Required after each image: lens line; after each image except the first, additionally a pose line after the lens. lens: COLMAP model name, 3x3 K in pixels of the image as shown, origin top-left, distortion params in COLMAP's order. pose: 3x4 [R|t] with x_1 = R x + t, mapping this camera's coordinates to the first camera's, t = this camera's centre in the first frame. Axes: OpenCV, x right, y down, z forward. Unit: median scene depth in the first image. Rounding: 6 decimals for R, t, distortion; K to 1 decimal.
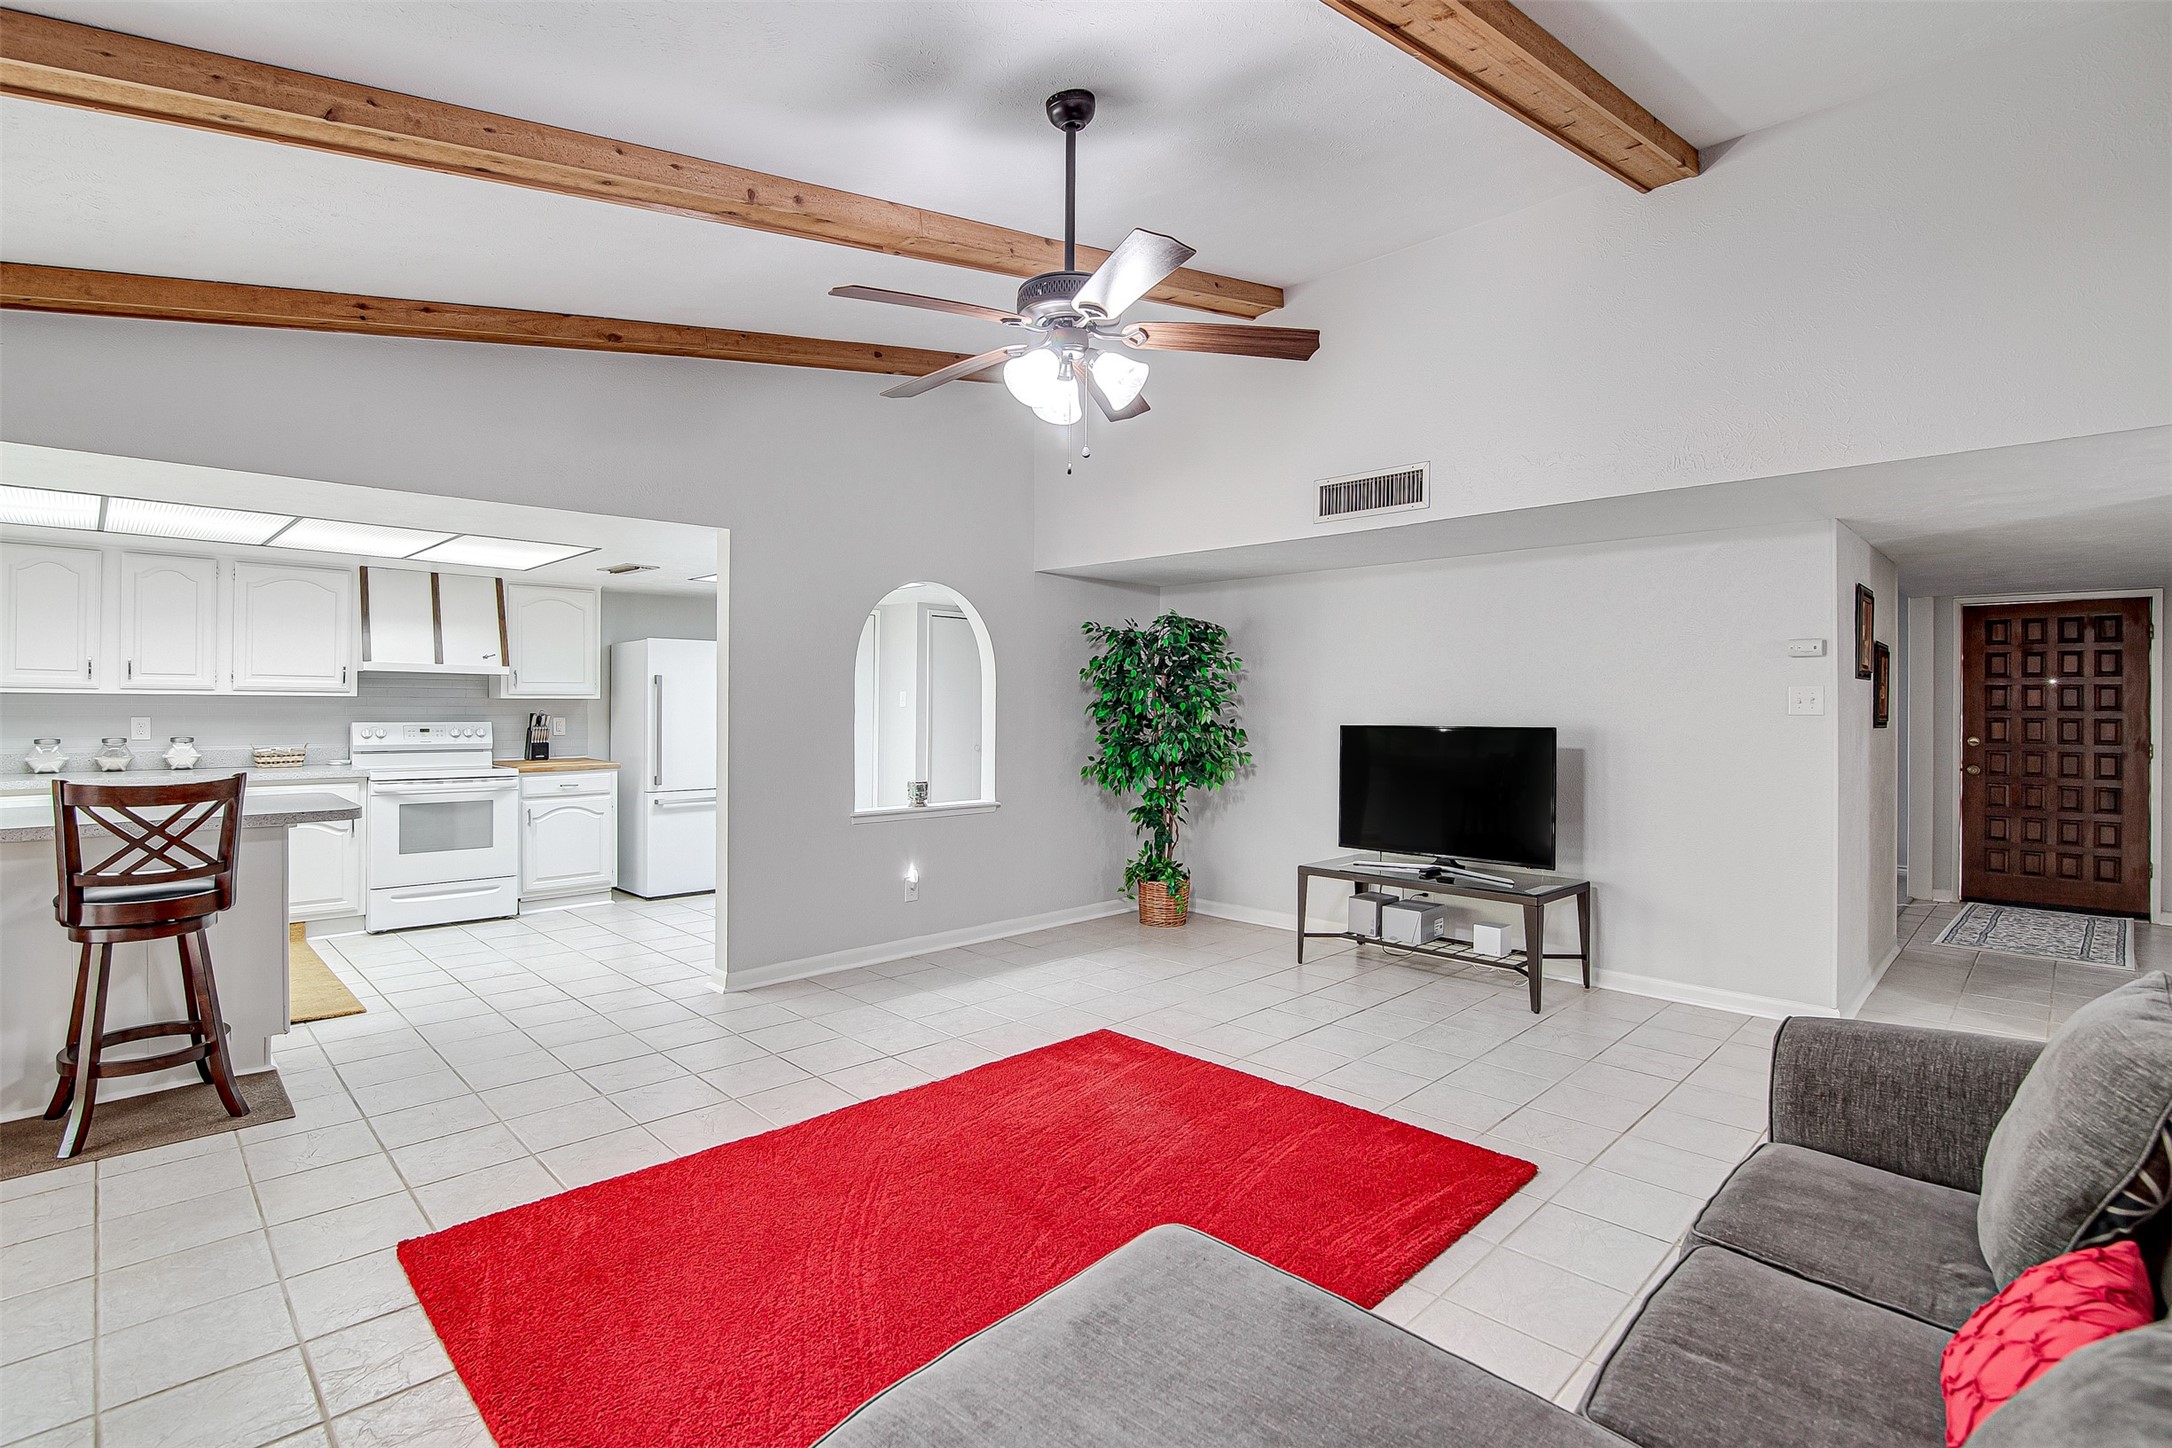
lens RADIAL K [[1009.3, 0, 1079.7], [0, 1009.3, 702.0], [0, 0, 1]] dist [-0.002431, -0.000322]
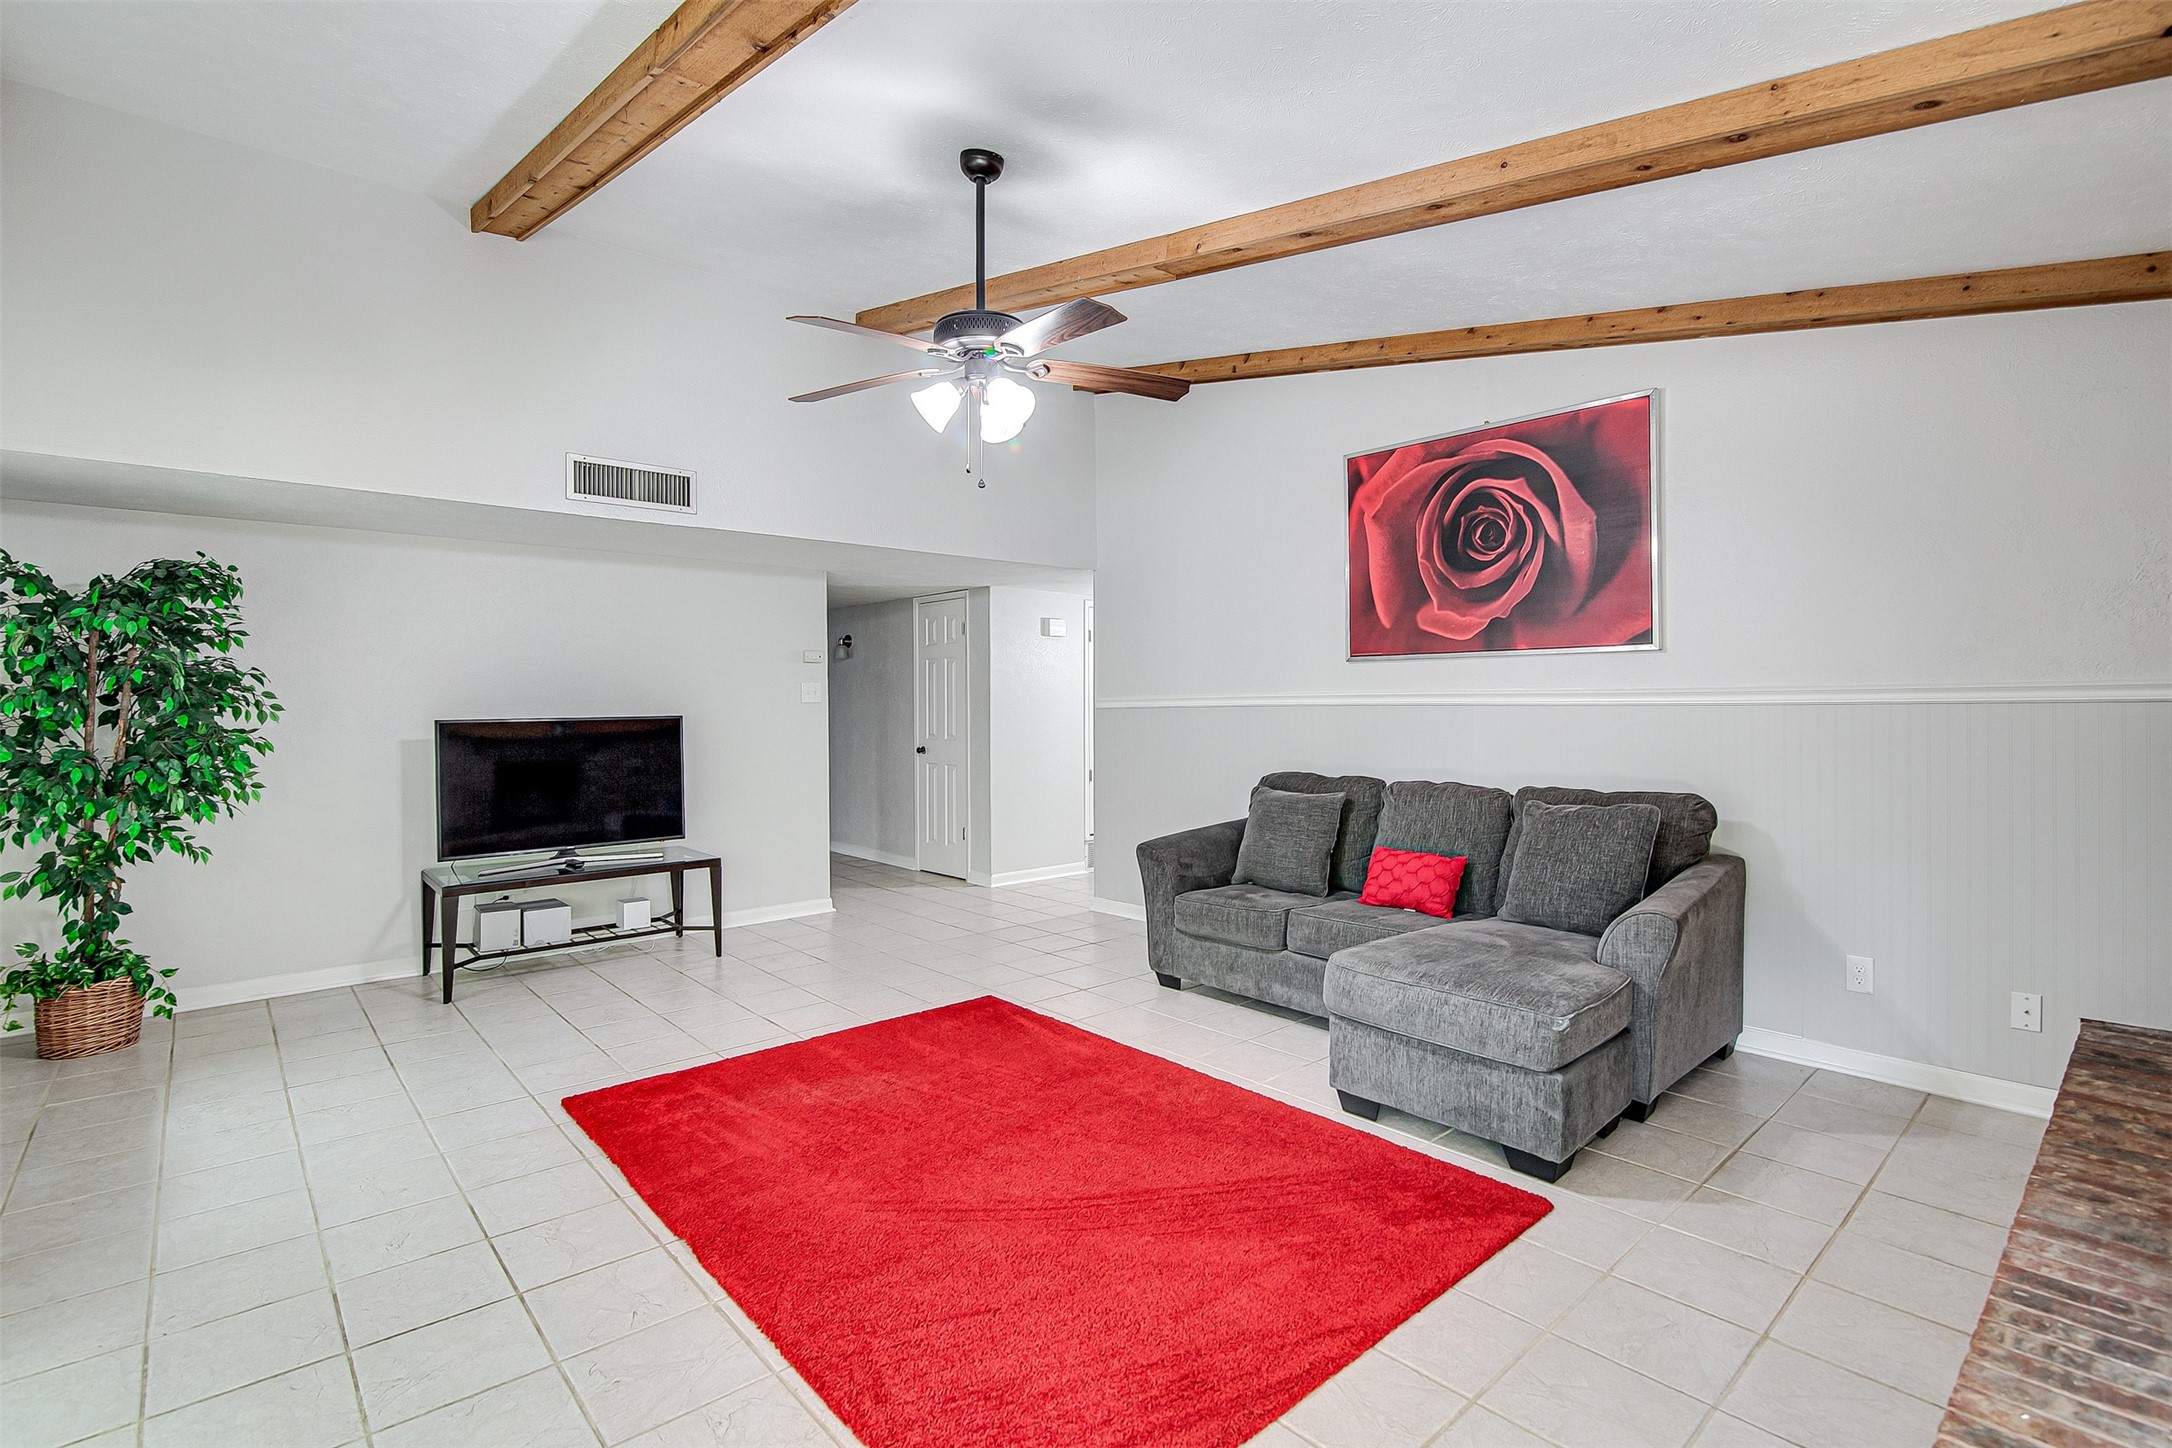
lens RADIAL K [[1009.3, 0, 1079.7], [0, 1009.3, 702.0], [0, 0, 1]] dist [-0.002431, -0.000322]
pose [[0.051829, 0.000315, 0.998656, -0.662623], [0.002564, 0.999997, -0.000449, 0.010742], [-0.998653, 0.002583, 0.051828, 0.486802]]
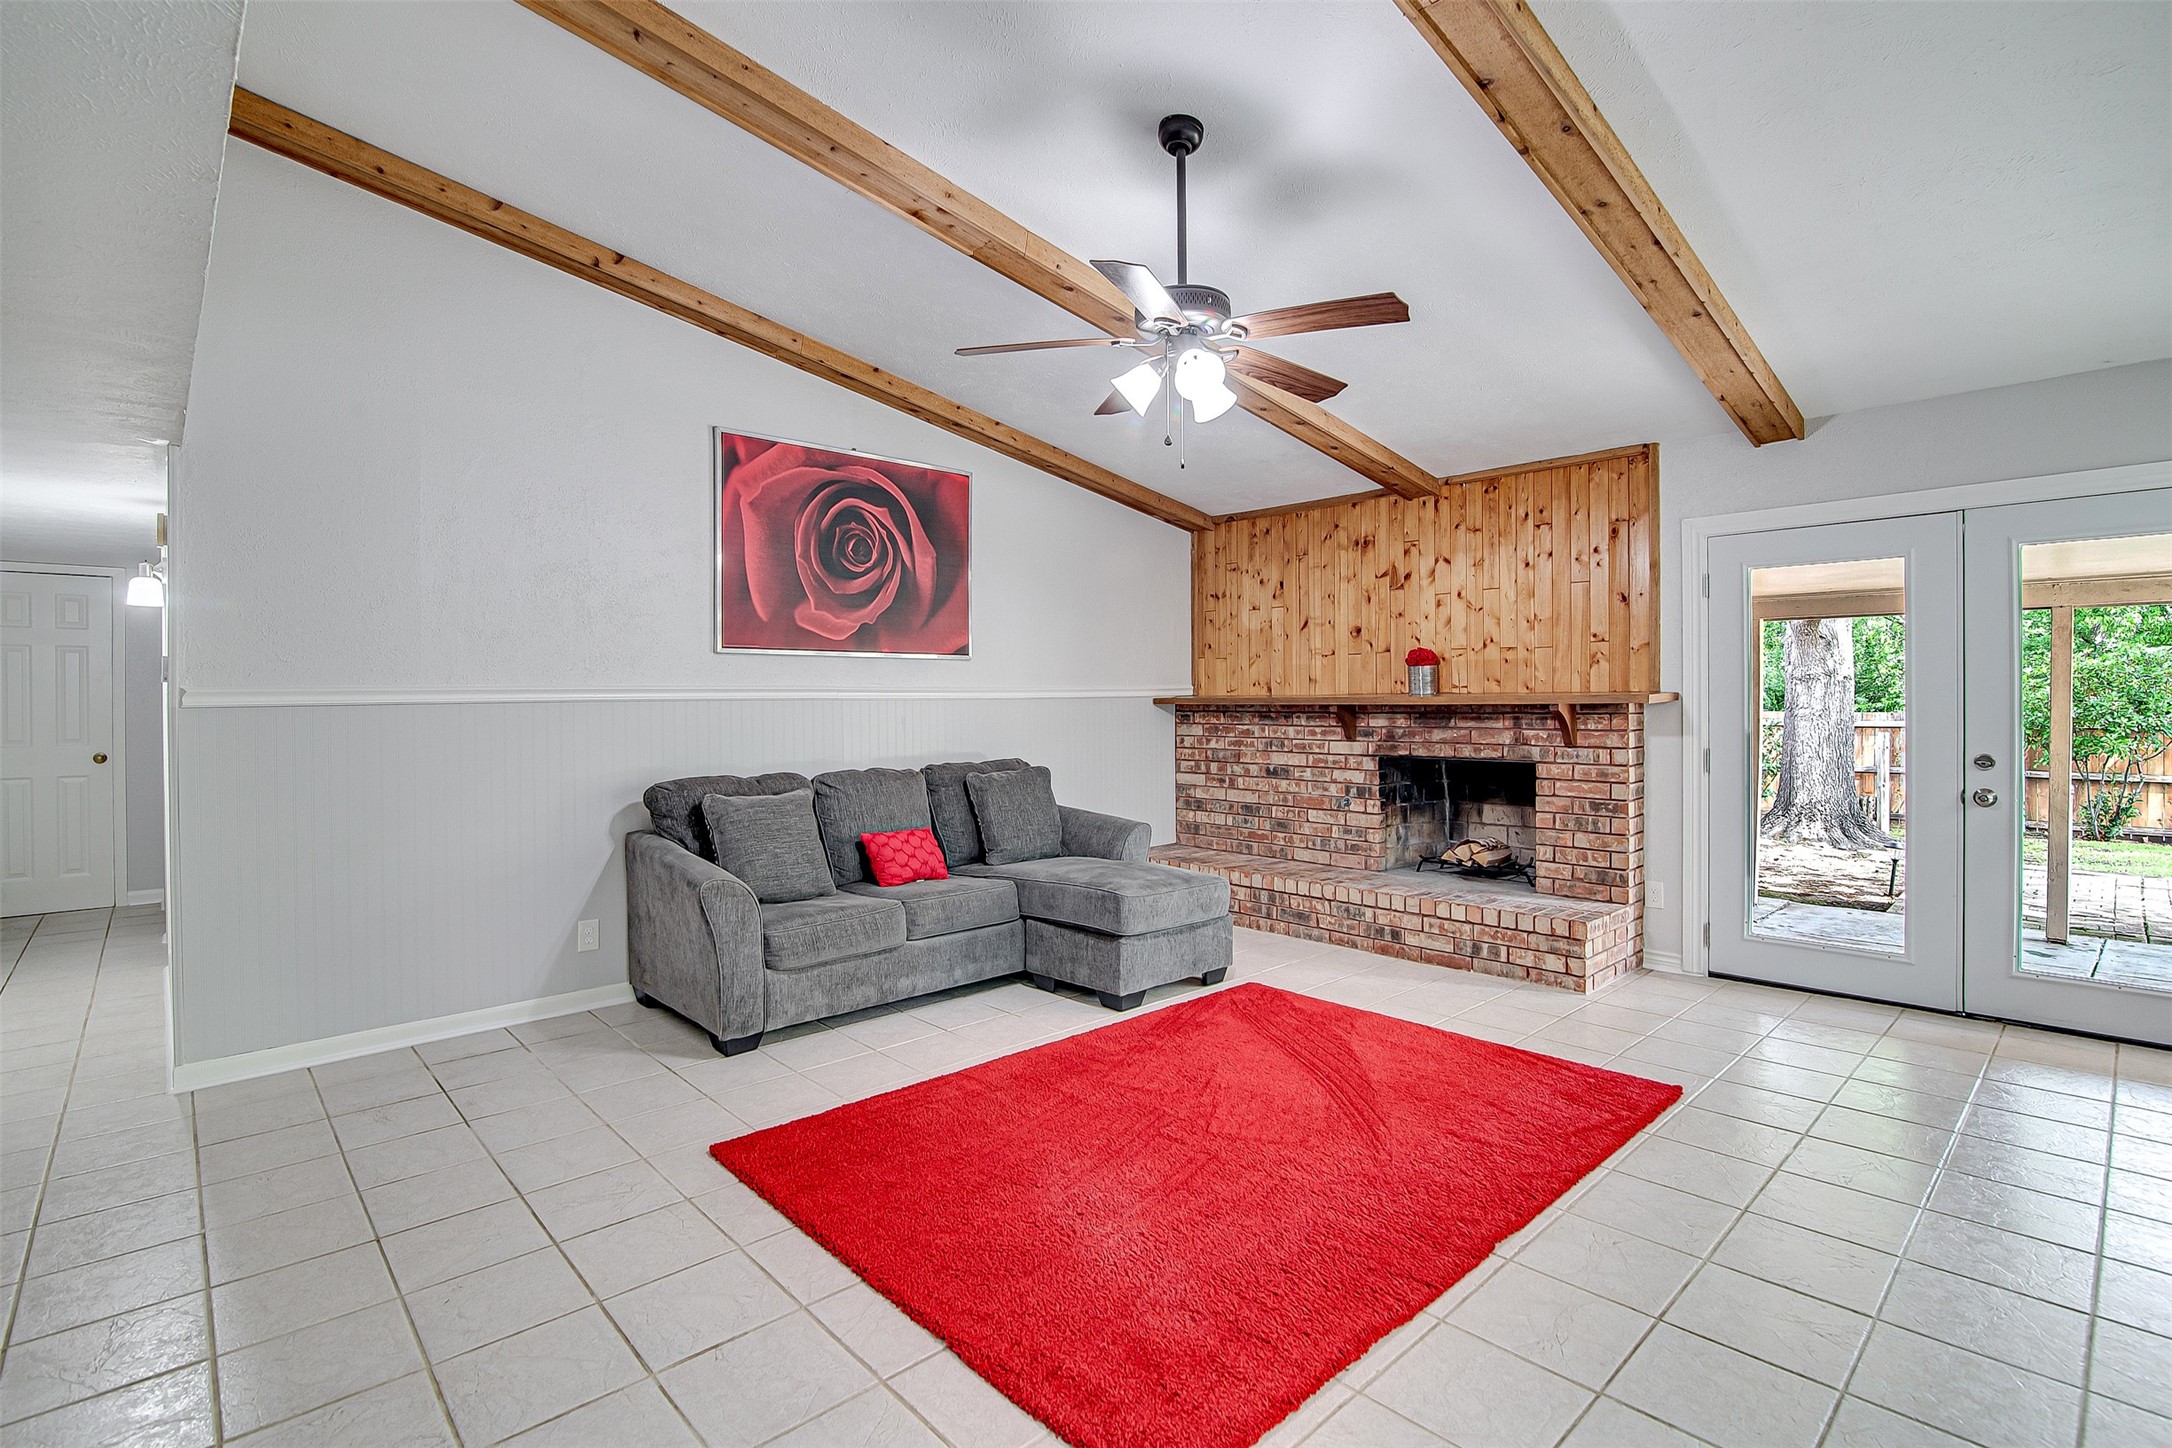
lens RADIAL K [[1009.3, 0, 1079.7], [0, 1009.3, 702.0], [0, 0, 1]] dist [-0.002431, -0.000322]
pose [[-0.999365, 0.005891, 0.035148, 0.038571], [0.005975, 0.999980, 0.002295, 0.016329], [-0.035133, 0.002504, -0.999379, 1.230106]]
